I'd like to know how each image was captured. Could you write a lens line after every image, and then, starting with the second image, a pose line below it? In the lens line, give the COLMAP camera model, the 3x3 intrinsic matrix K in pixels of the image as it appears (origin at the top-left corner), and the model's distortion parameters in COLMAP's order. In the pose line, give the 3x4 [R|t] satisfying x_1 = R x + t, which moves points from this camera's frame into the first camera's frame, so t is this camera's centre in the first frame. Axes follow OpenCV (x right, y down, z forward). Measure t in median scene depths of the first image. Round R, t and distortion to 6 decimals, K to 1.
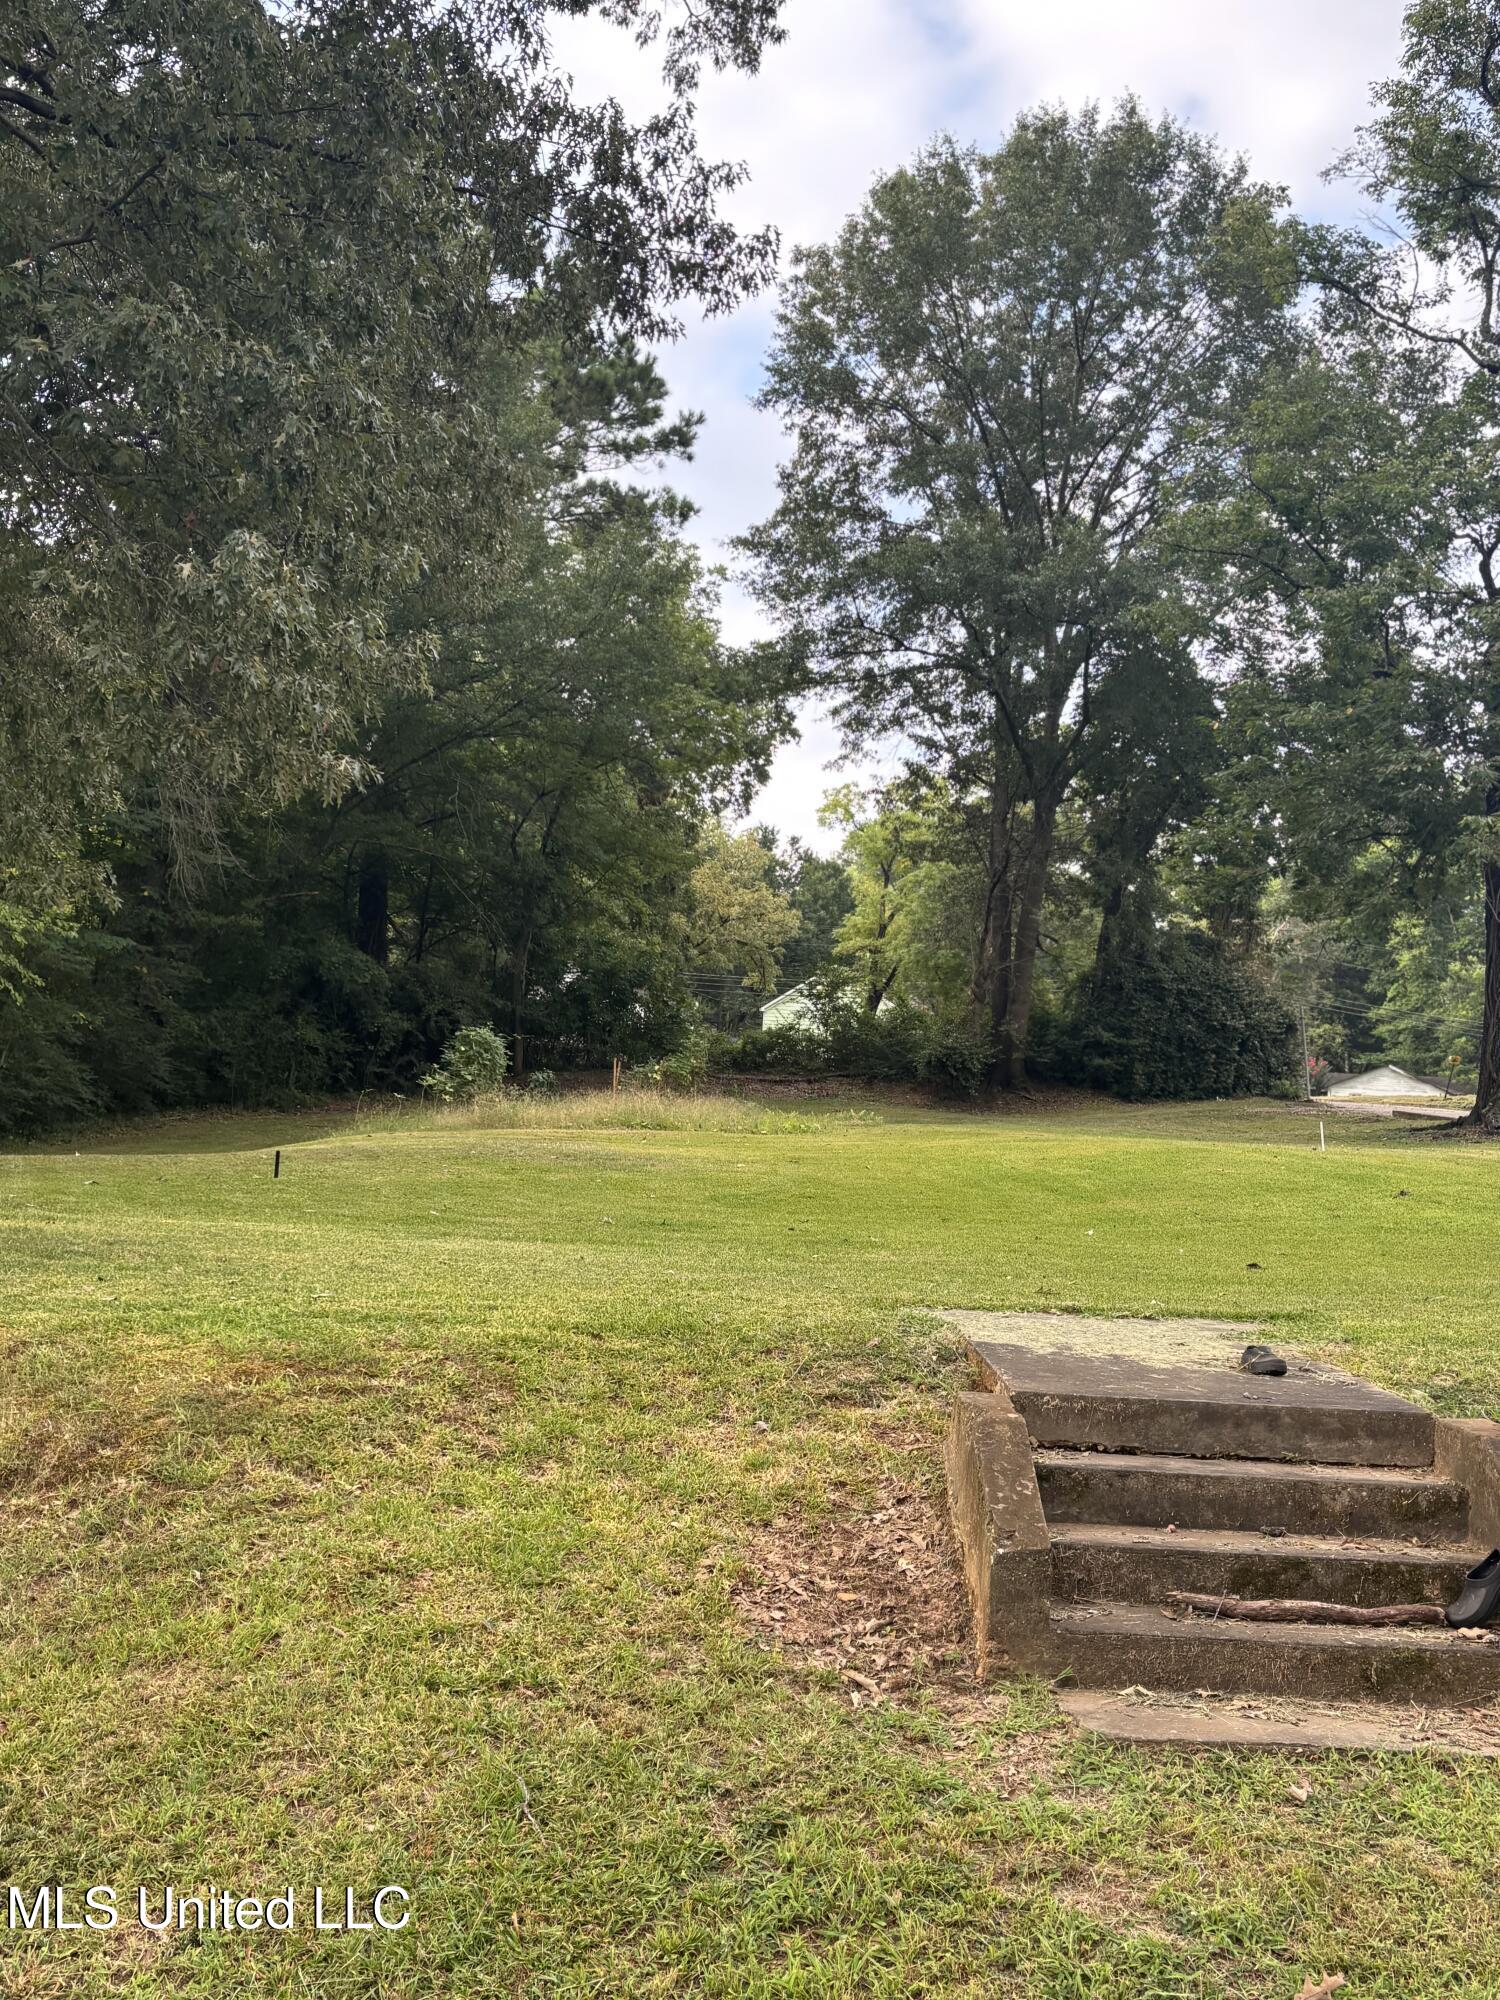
lens RADIAL K [[2097.8, 0, 725.5], [0, 2097.8, 1030.8], [0, 0, 1]] dist [0.193533, -0.496074]
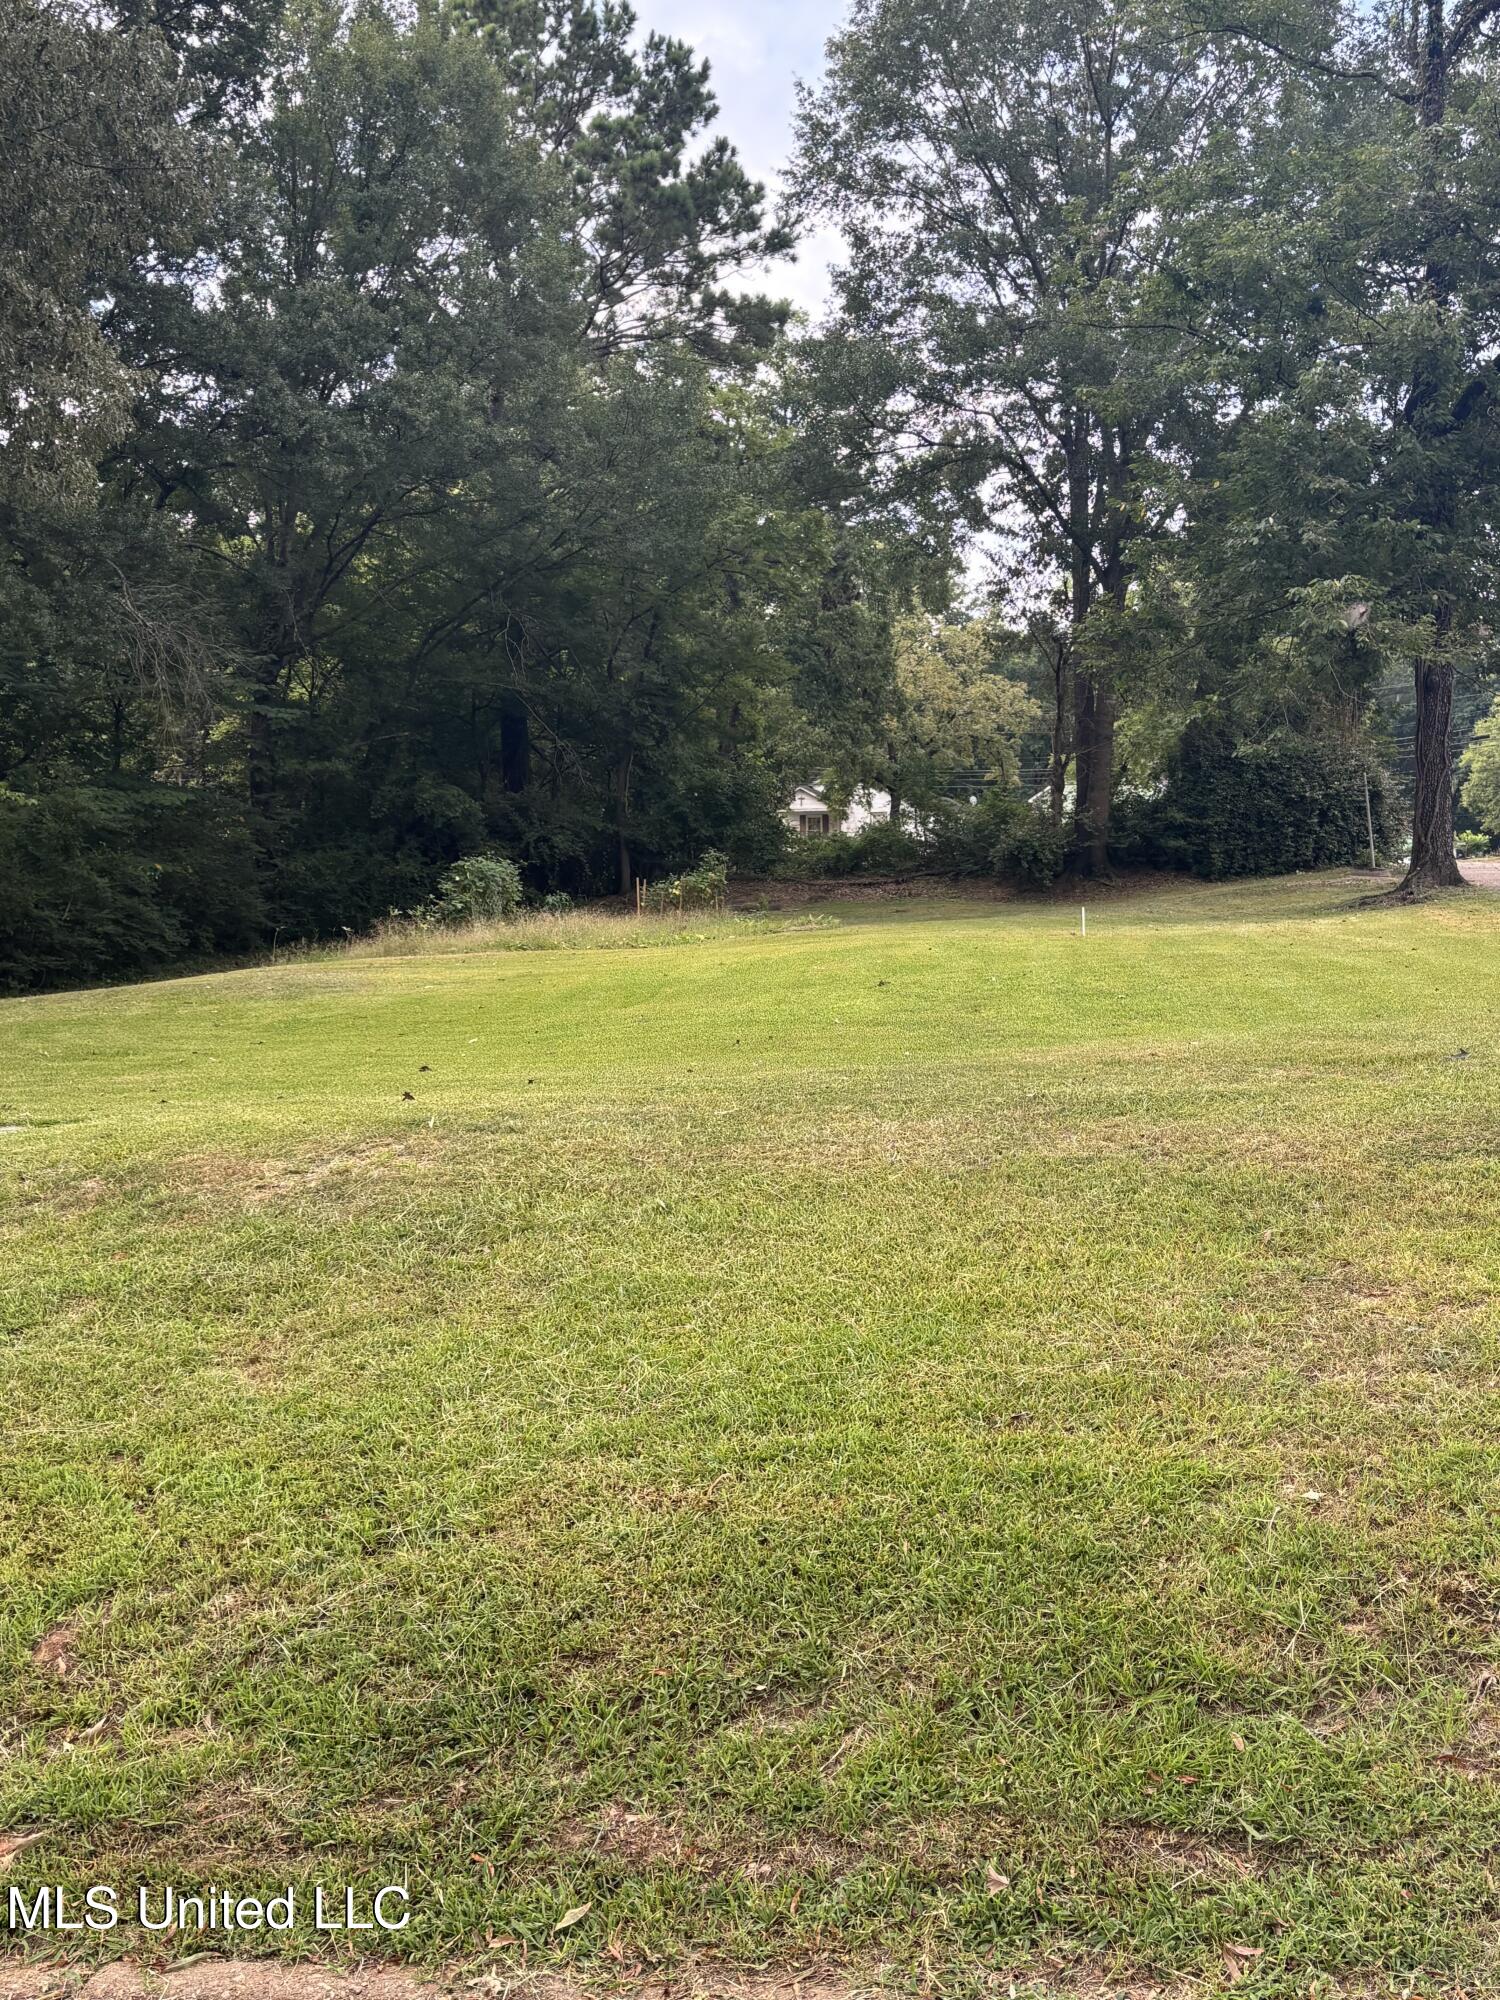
lens RADIAL K [[2107.9, 0, 755.9], [0, 2107.9, 1013.8], [0, 0, 1]] dist [0.145257, -0.308128]
pose [[0.981535, -0.052336, -0.183982, 0.154713], [0.068174, 0.994393, 0.080835, 0.000162], [0.178720, -0.091885, 0.979600, -0.021982]]
